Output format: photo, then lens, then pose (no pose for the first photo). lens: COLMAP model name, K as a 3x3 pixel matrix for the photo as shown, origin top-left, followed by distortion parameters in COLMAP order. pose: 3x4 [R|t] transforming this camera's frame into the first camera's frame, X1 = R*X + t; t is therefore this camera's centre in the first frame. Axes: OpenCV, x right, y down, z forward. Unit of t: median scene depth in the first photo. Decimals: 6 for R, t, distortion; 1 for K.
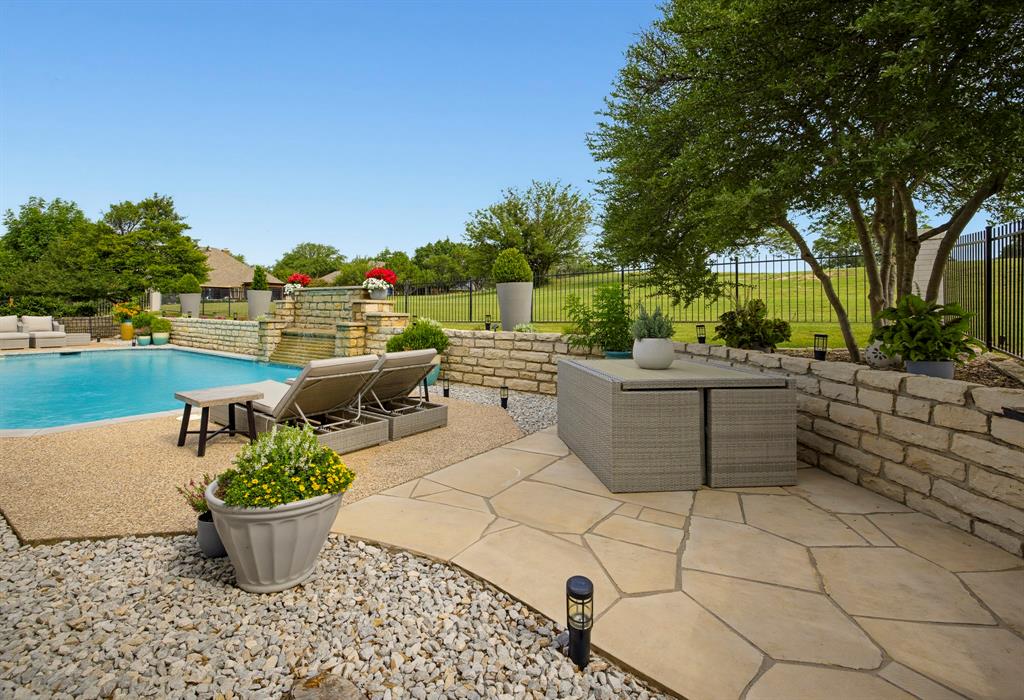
lens RADIAL K [[490.3, 0, 534.7], [0, 490.3, 307.5], [0, 0, 1]] dist [-0.012784, 0.001726]
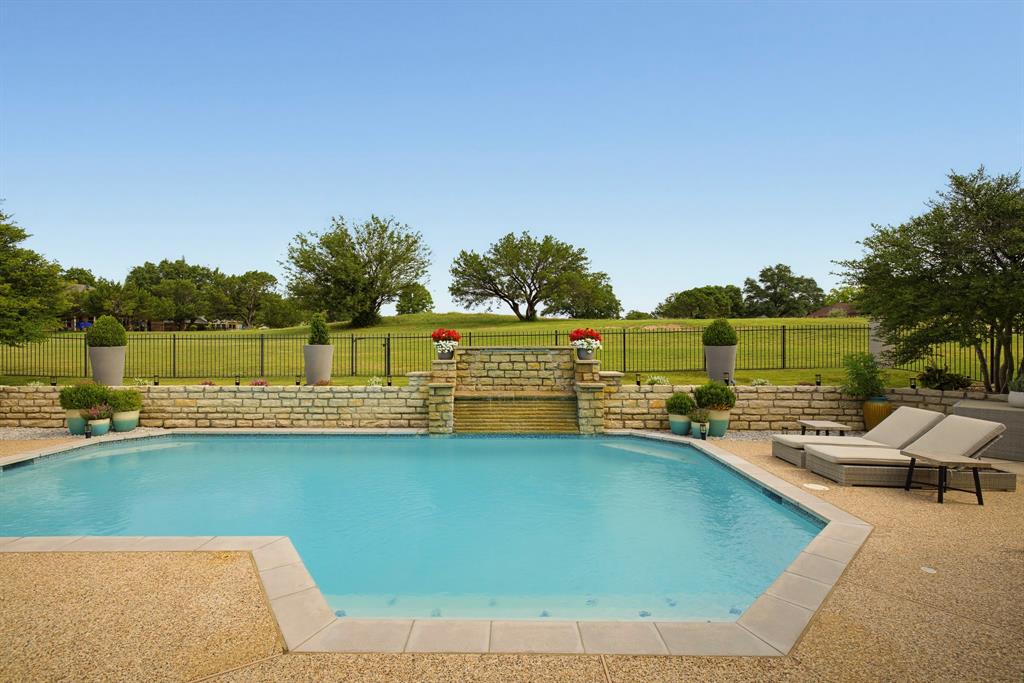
lens RADIAL K [[472.6, 0, 515.3], [0, 472.6, 339.0], [0, 0, 1]] dist [0.018747, -0.002053]
pose [[0.818595, -0.005523, 0.574345, -0.709361], [0.003819, 0.999984, 0.004173, -0.044350], [-0.574359, -0.001222, 0.818603, 0.190279]]
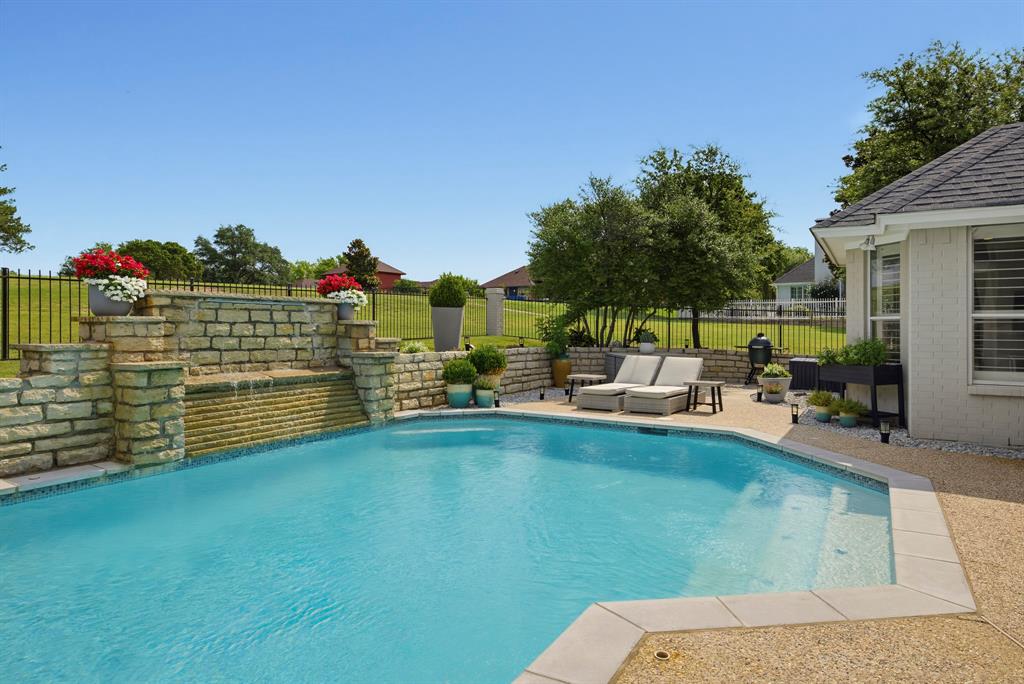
lens RADIAL K [[588.3, 0, 566.6], [0, 588.3, 323.4], [0, 0, 1]] dist [-0.000299, 0.003301]
pose [[-0.127608, -0.003468, 0.991819, -0.845635], [-0.012410, 0.999921, 0.001899, -0.011710], [-0.991747, -0.012066, -0.127641, 0.552786]]
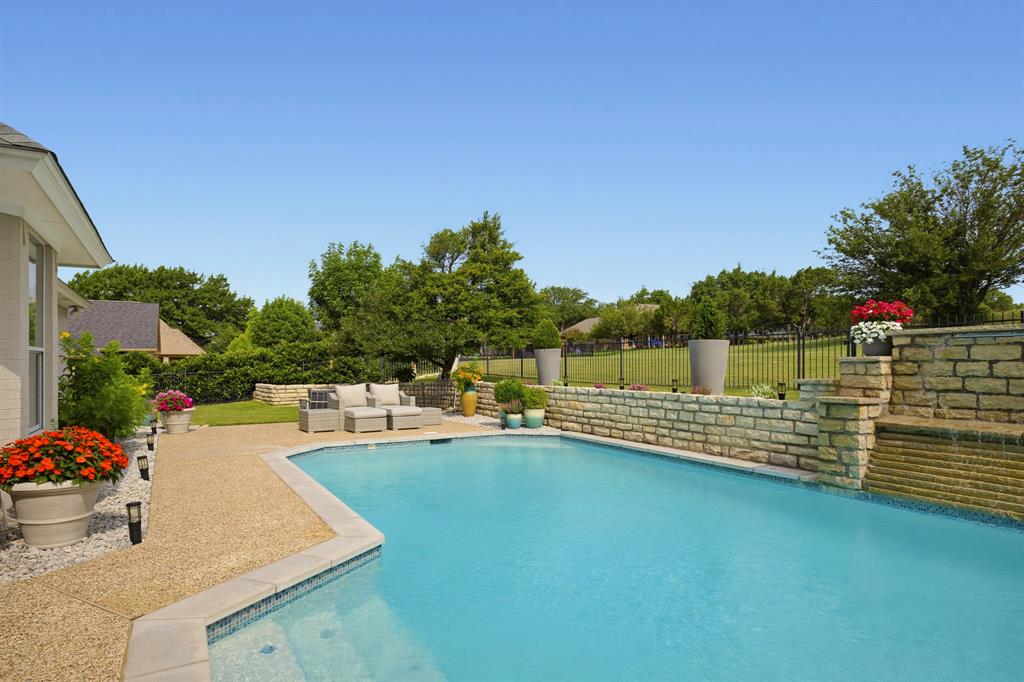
lens RADIAL K [[588.3, 0, 502.7], [0, 588.3, 367.6], [0, 0, 1]] dist [-0.000299, 0.003301]
pose [[0.901911, -0.009219, -0.431823, -0.462795], [0.013425, 0.999887, 0.006693, -0.010417], [0.431713, -0.011833, 0.901933, 0.264066]]
